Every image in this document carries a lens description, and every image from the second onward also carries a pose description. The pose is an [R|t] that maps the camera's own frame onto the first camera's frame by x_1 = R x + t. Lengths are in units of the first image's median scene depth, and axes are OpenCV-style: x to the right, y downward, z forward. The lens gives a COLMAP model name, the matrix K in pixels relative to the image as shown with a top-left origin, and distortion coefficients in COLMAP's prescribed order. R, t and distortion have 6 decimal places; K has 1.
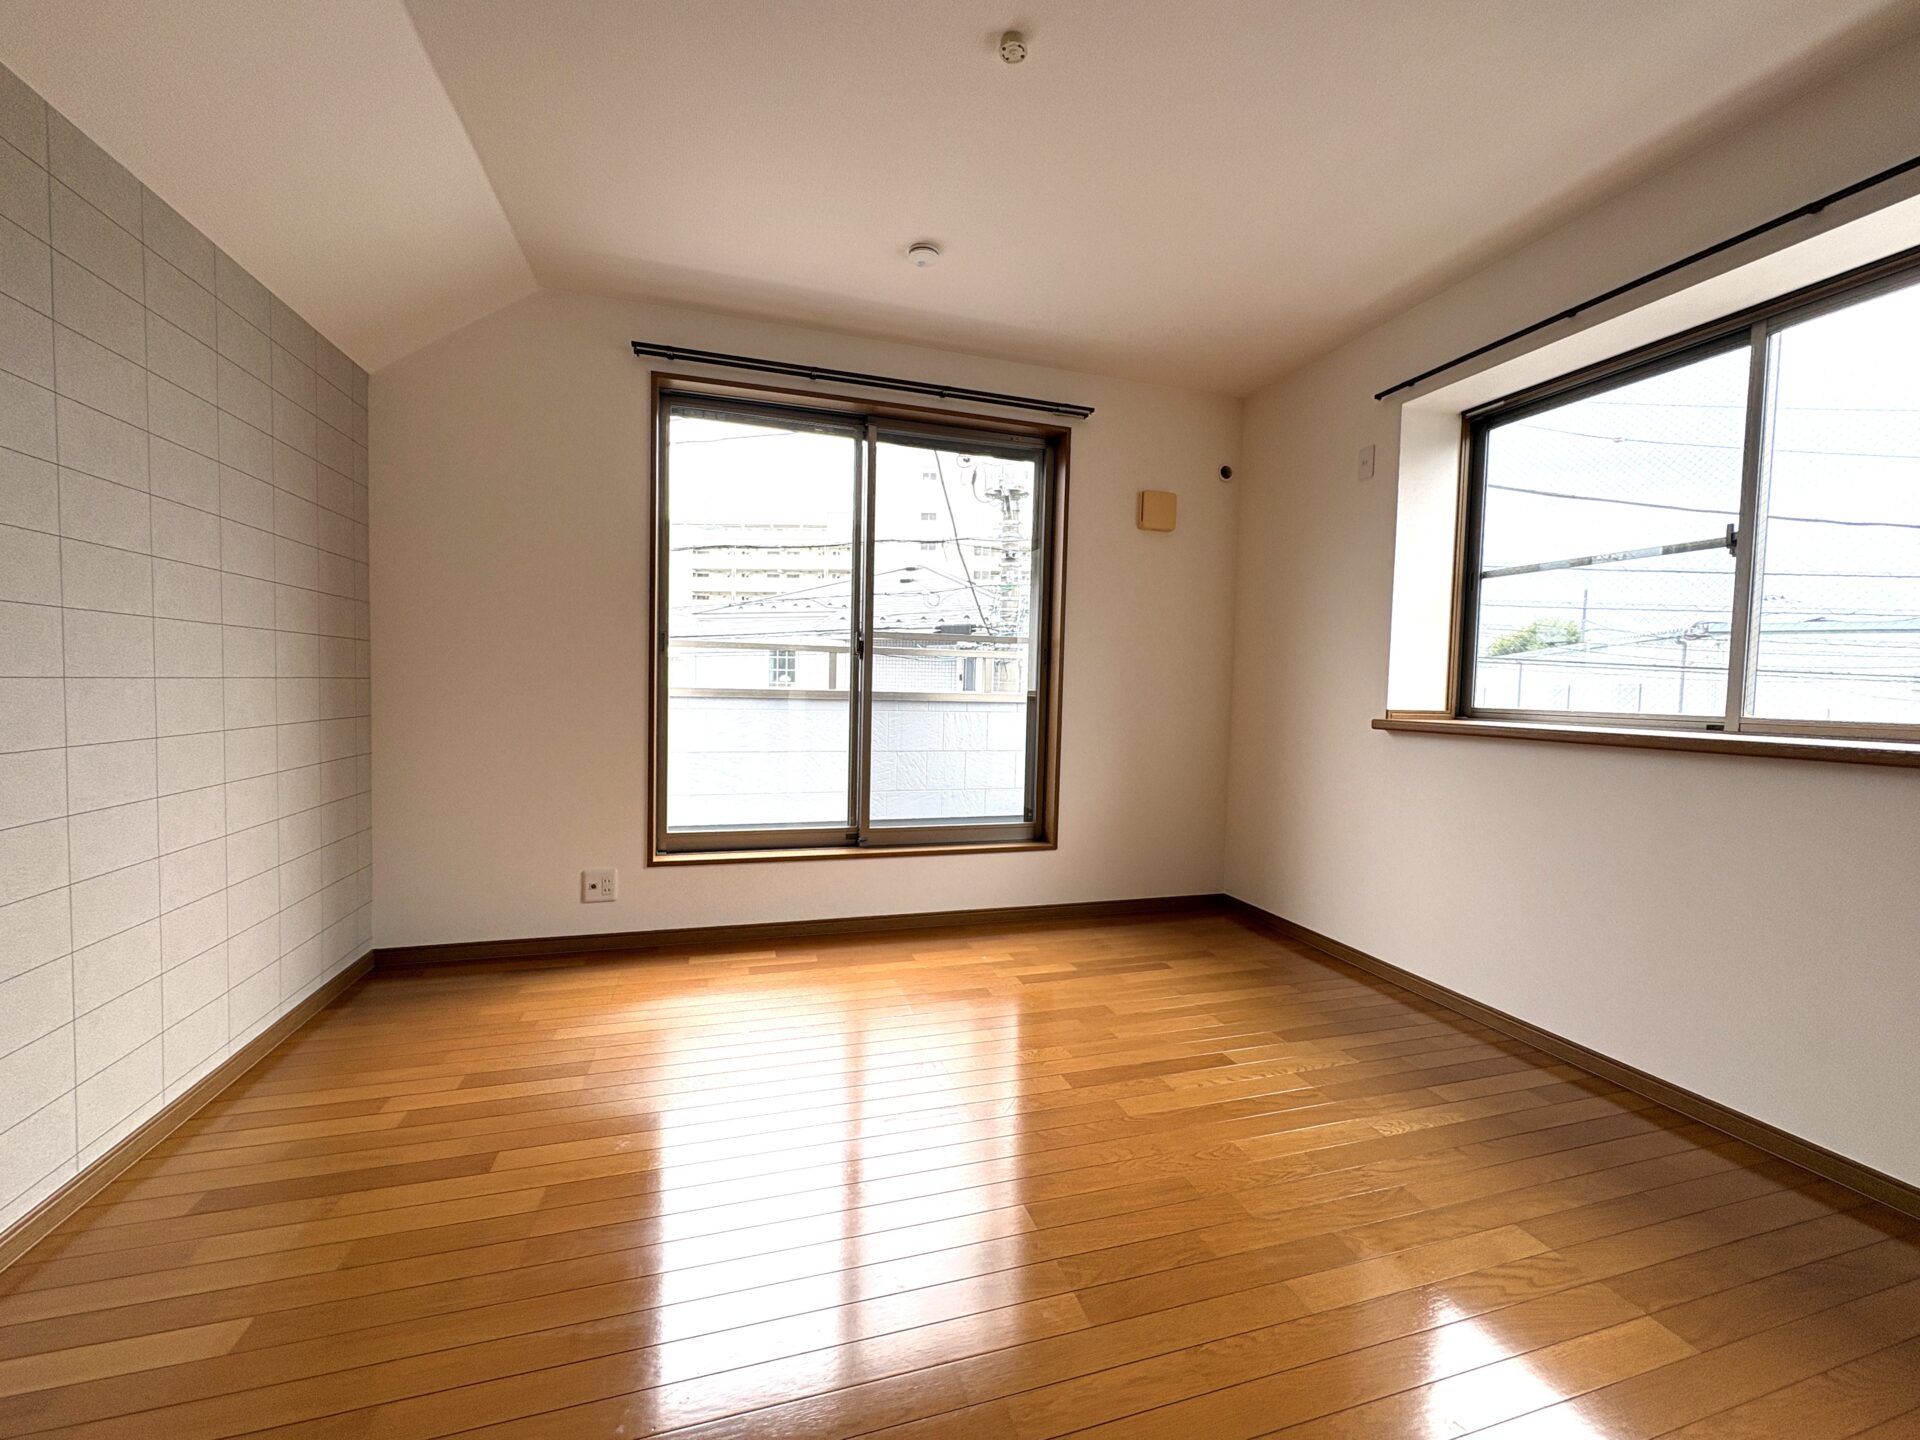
lens RADIAL K [[772.5, 0, 959.9], [0, 772.5, 719.0], [0, 0, 1]] dist [0.001154, 0.000307]
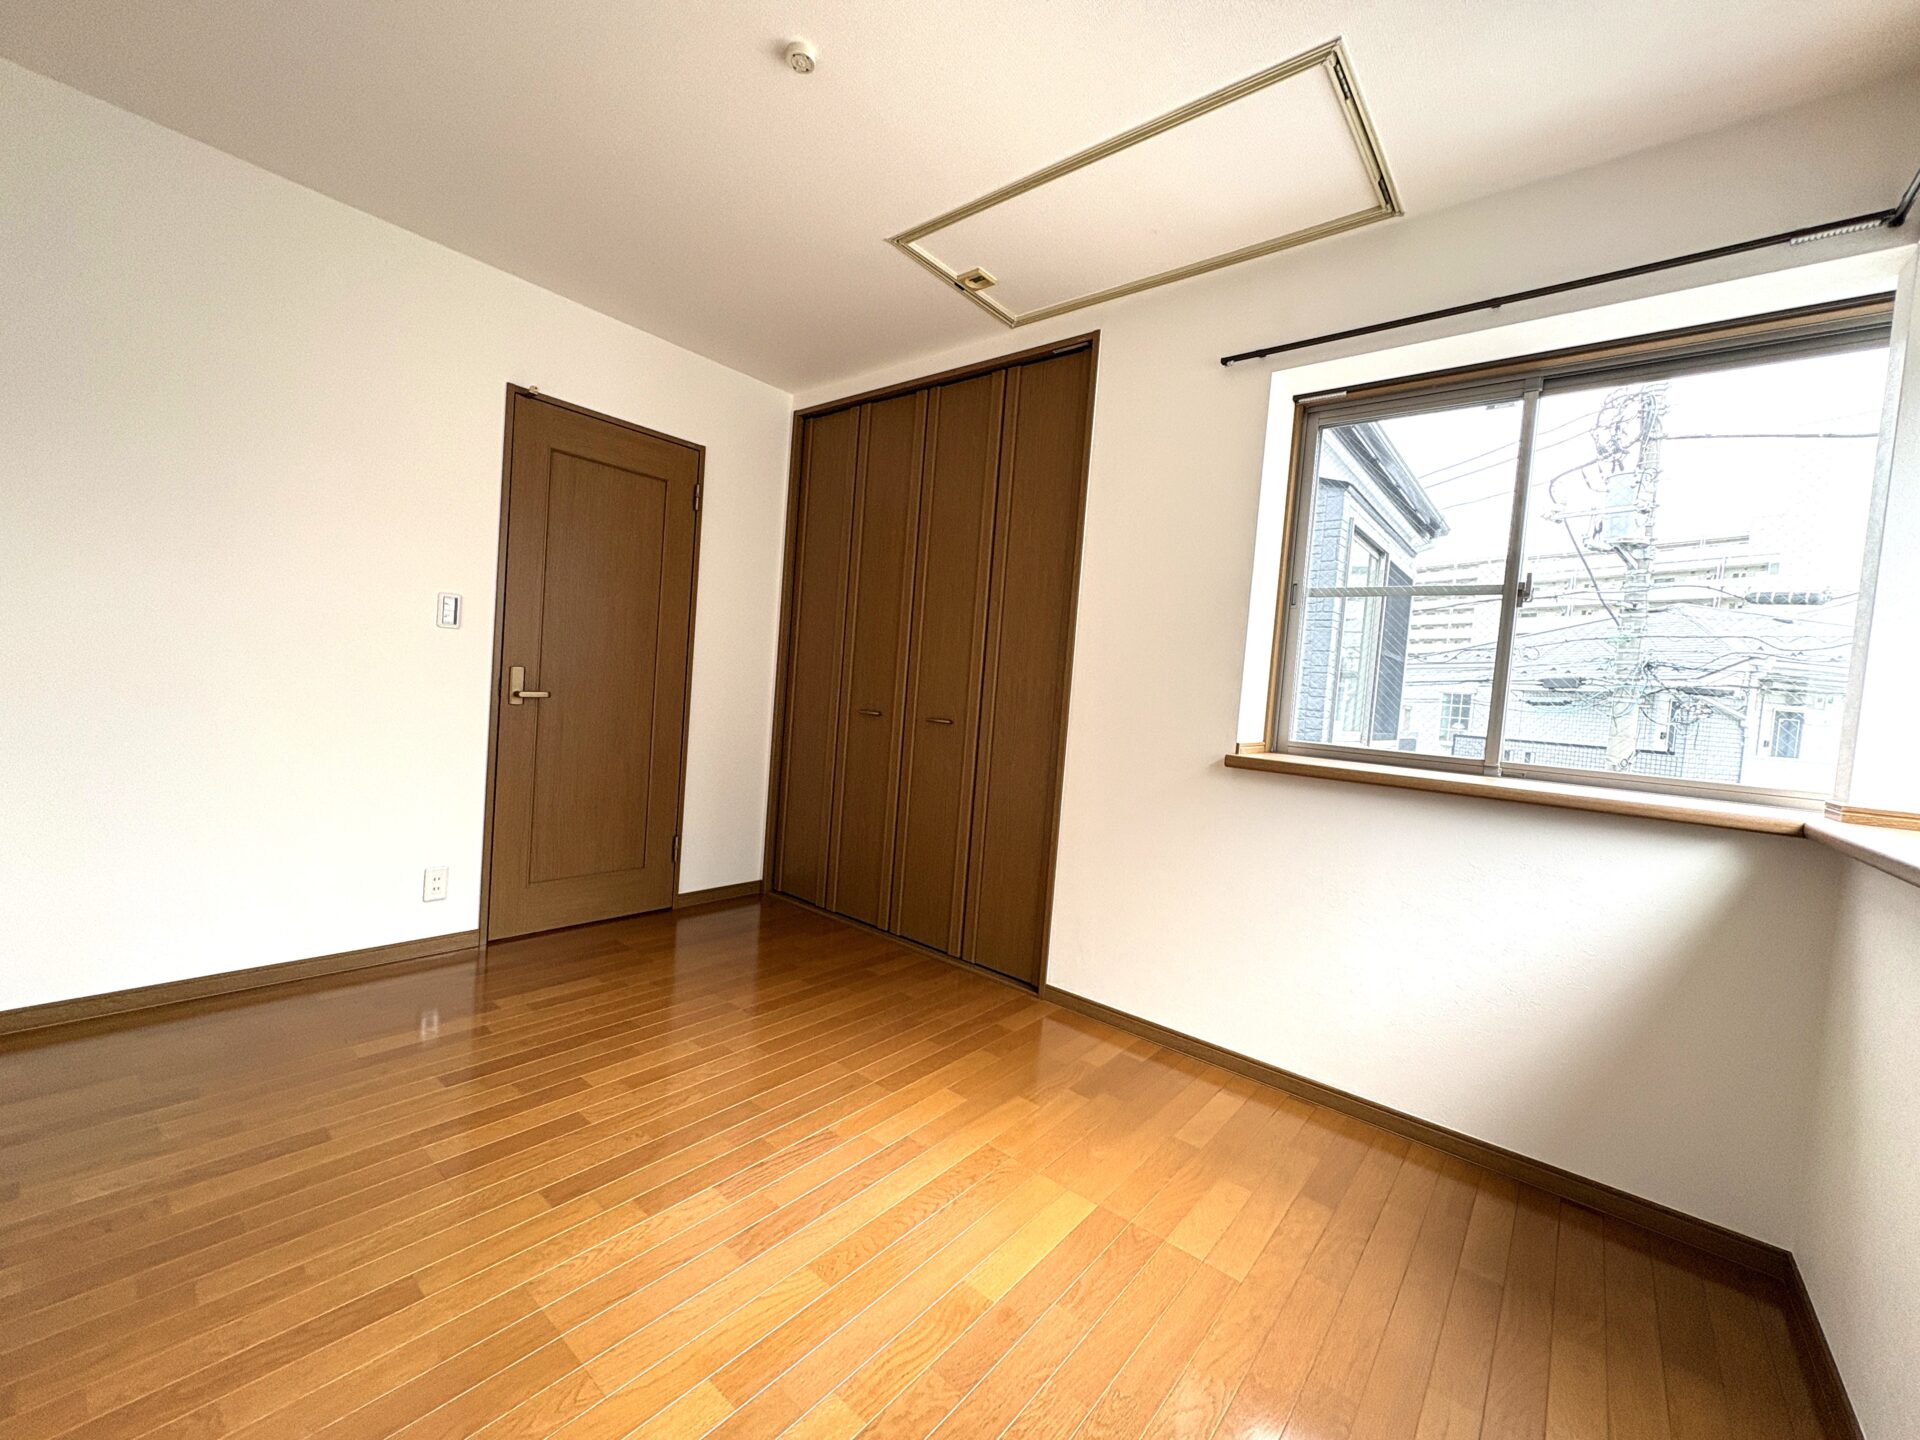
lens RADIAL K [[772.5, 0, 957.9], [0, 772.5, 730.1], [0, 0, 1]] dist [0.001154, 0.000307]
pose [[0.833515, 0.027764, 0.551799, -0.144155], [-0.041976, 0.999032, 0.013141, -0.023940], [-0.550900, -0.034116, 0.833874, 0.471258]]
